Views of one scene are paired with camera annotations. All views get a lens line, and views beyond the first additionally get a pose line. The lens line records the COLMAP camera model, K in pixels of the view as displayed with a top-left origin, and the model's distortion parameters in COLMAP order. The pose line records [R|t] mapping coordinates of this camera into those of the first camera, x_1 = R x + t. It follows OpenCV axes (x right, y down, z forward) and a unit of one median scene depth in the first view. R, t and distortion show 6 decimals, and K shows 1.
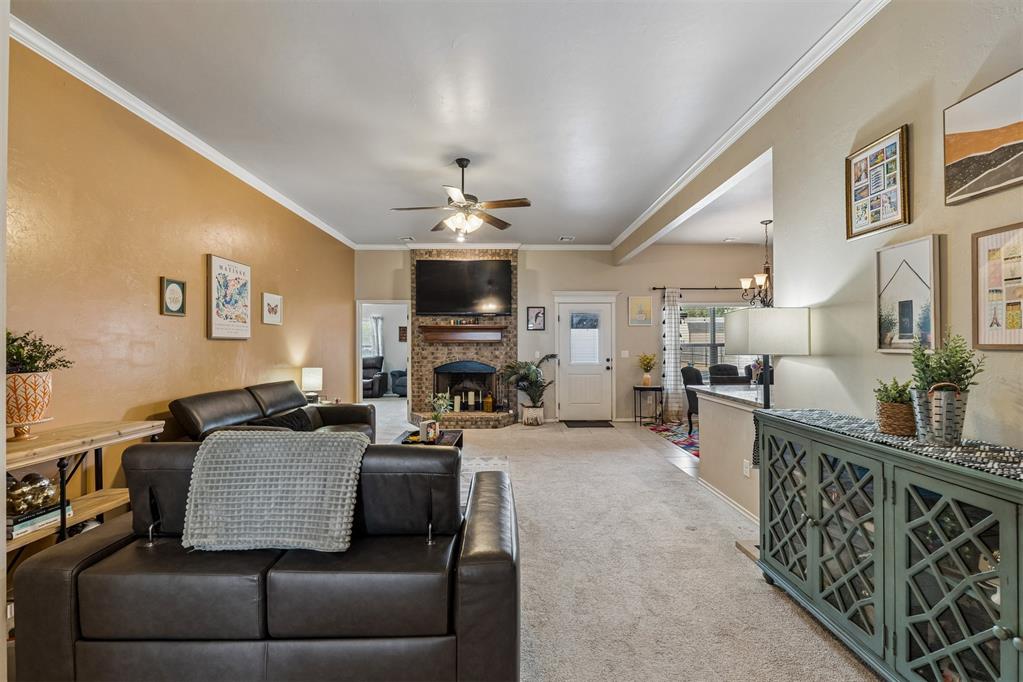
lens RADIAL K [[437.9, 0, 513.2], [0, 437.9, 344.7], [0, 0, 1]] dist [-0.000345, -0.000093]
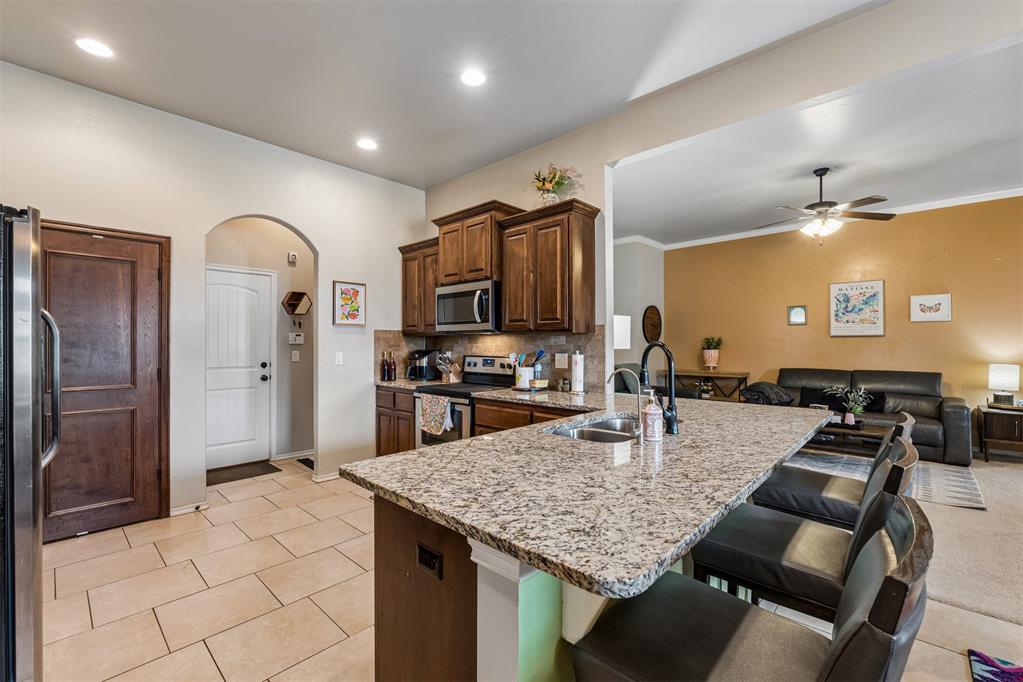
lens RADIAL K [[432.4, 0, 511.5], [0, 432.4, 341.0], [0, 0, 1]] dist [-0.005546, -0.000669]
pose [[-0.690652, -0.002275, -0.723184, 0.661337], [0.005079, 0.999955, -0.007996, 0.004709], [0.723170, -0.009196, -0.690609, 0.656291]]
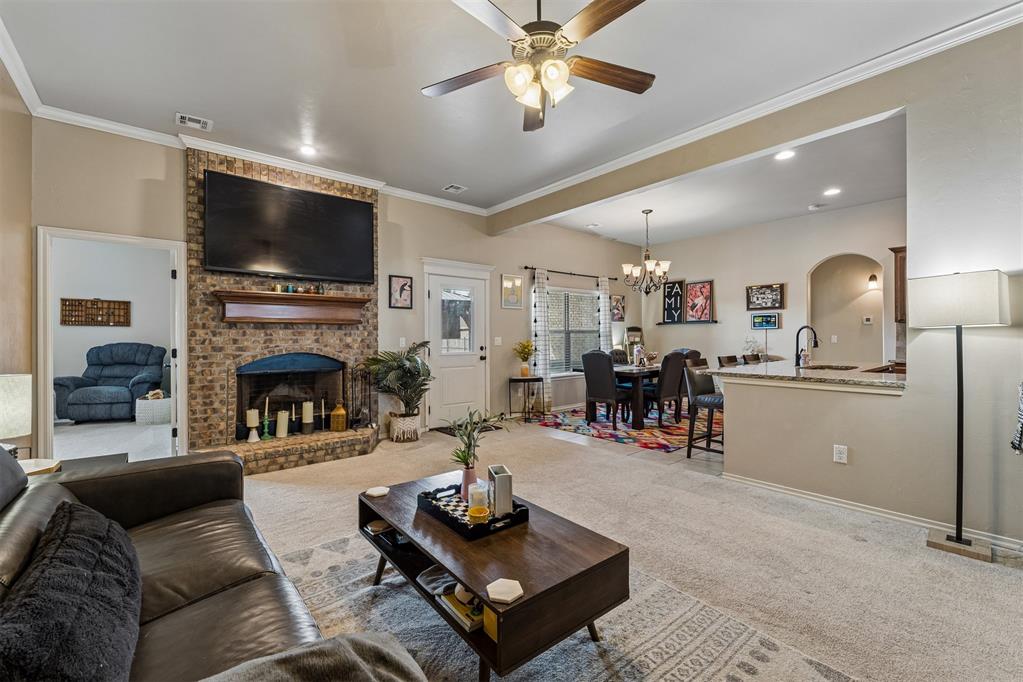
lens RADIAL K [[432.4, 0, 511.5], [0, 432.4, 341.0], [0, 0, 1]] dist [-0.005546, -0.000669]
pose [[0.772379, -0.004141, 0.635148, -0.265346], [0.001491, 0.999988, 0.004706, 0.017905], [-0.635160, -0.002687, 0.772376, 0.342226]]
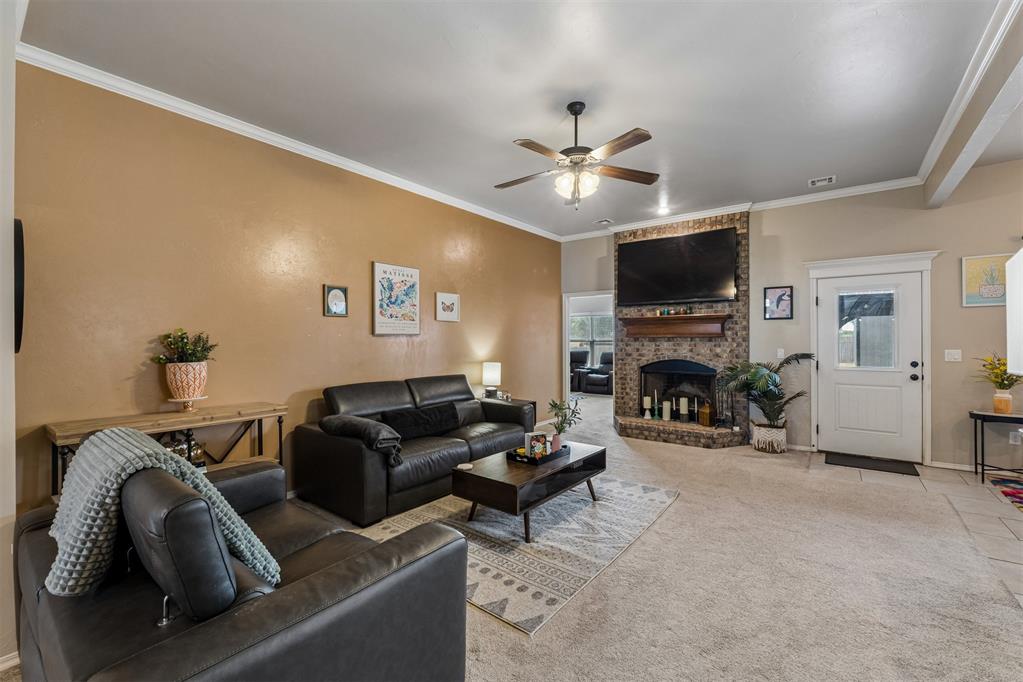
lens RADIAL K [[432.4, 0, 511.5], [0, 432.4, 341.0], [0, 0, 1]] dist [-0.005546, -0.000669]
pose [[0.782919, 0.001733, -0.622122, 0.152914], [0.002152, 0.999983, 0.005493, -0.002505], [0.622120, -0.005639, 0.782901, 0.179280]]
